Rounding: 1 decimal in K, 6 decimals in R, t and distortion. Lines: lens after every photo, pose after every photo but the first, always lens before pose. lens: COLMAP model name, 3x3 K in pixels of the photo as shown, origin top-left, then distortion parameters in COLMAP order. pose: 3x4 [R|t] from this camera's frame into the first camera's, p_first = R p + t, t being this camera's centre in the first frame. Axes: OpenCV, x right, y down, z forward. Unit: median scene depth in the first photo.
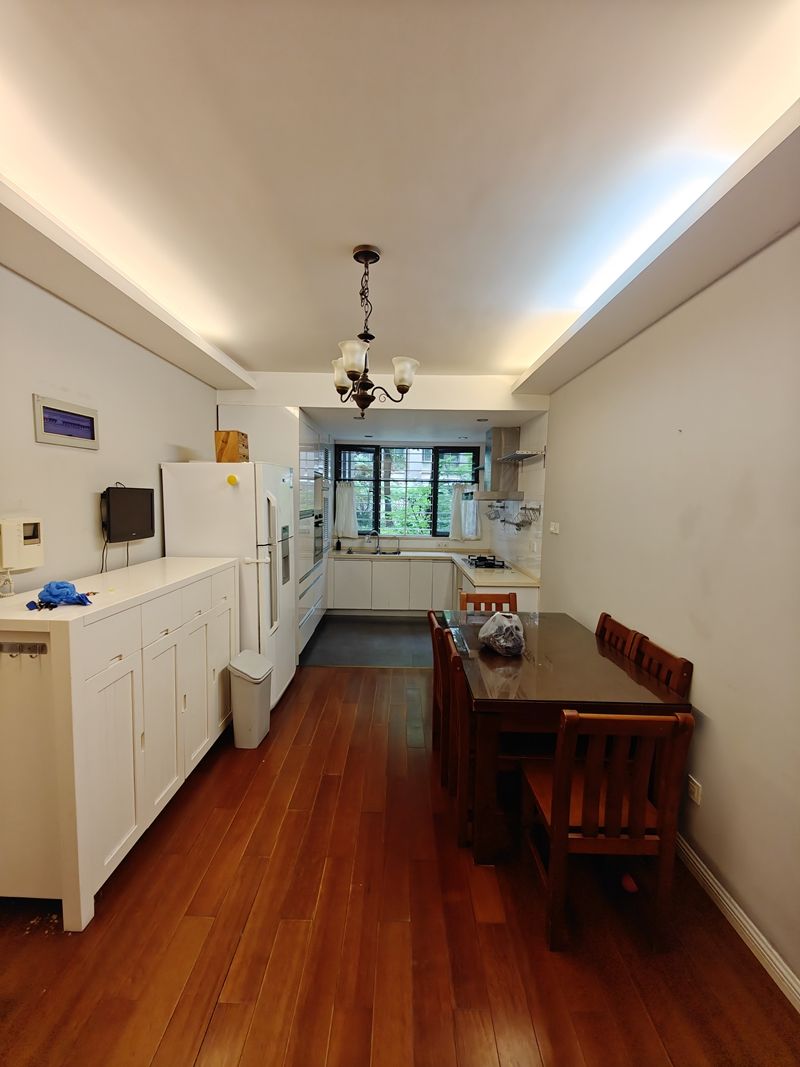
lens RADIAL K [[459.9, 0, 400.0], [0, 459.9, 533.5], [0, 0, 1]] dist [0.001096, 0.000167]
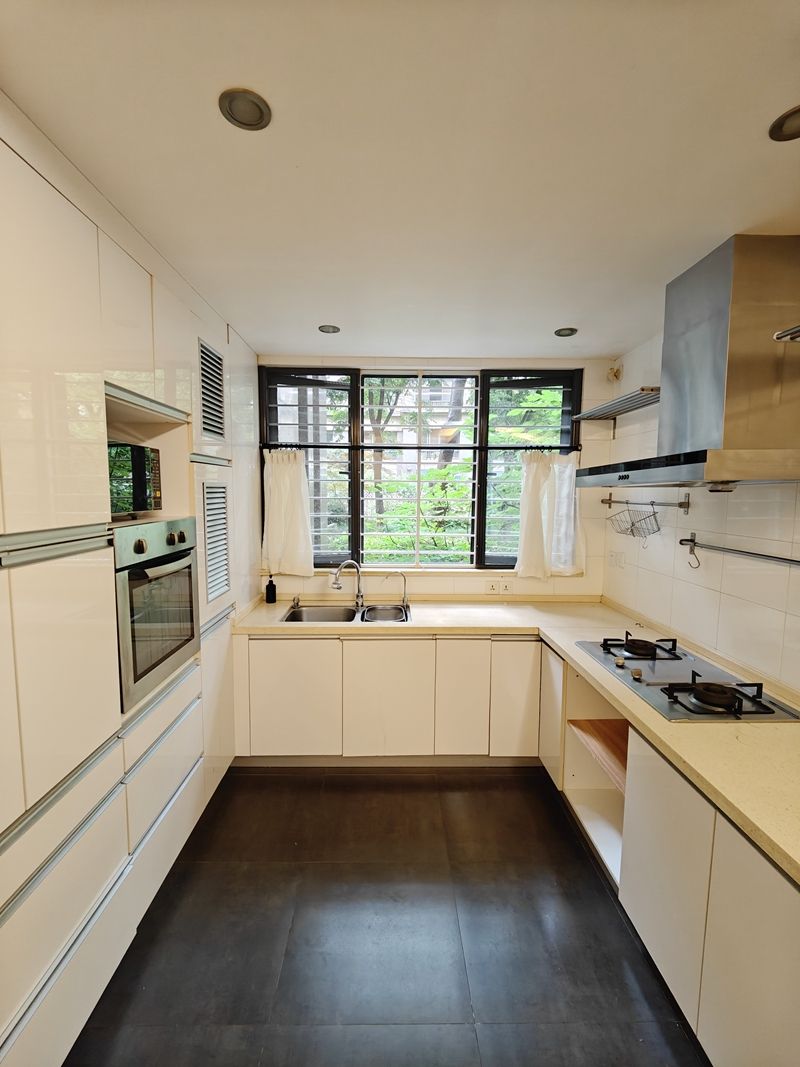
lens RADIAL K [[459.9, 0, 400.0], [0, 459.9, 533.5], [0, 0, 1]] dist [0.001096, 0.000167]
pose [[0.999685, -0.012662, 0.021689, -0.016272], [0.012305, 0.999788, 0.016501, -0.037062], [-0.021893, -0.016228, 0.999629, 0.548466]]
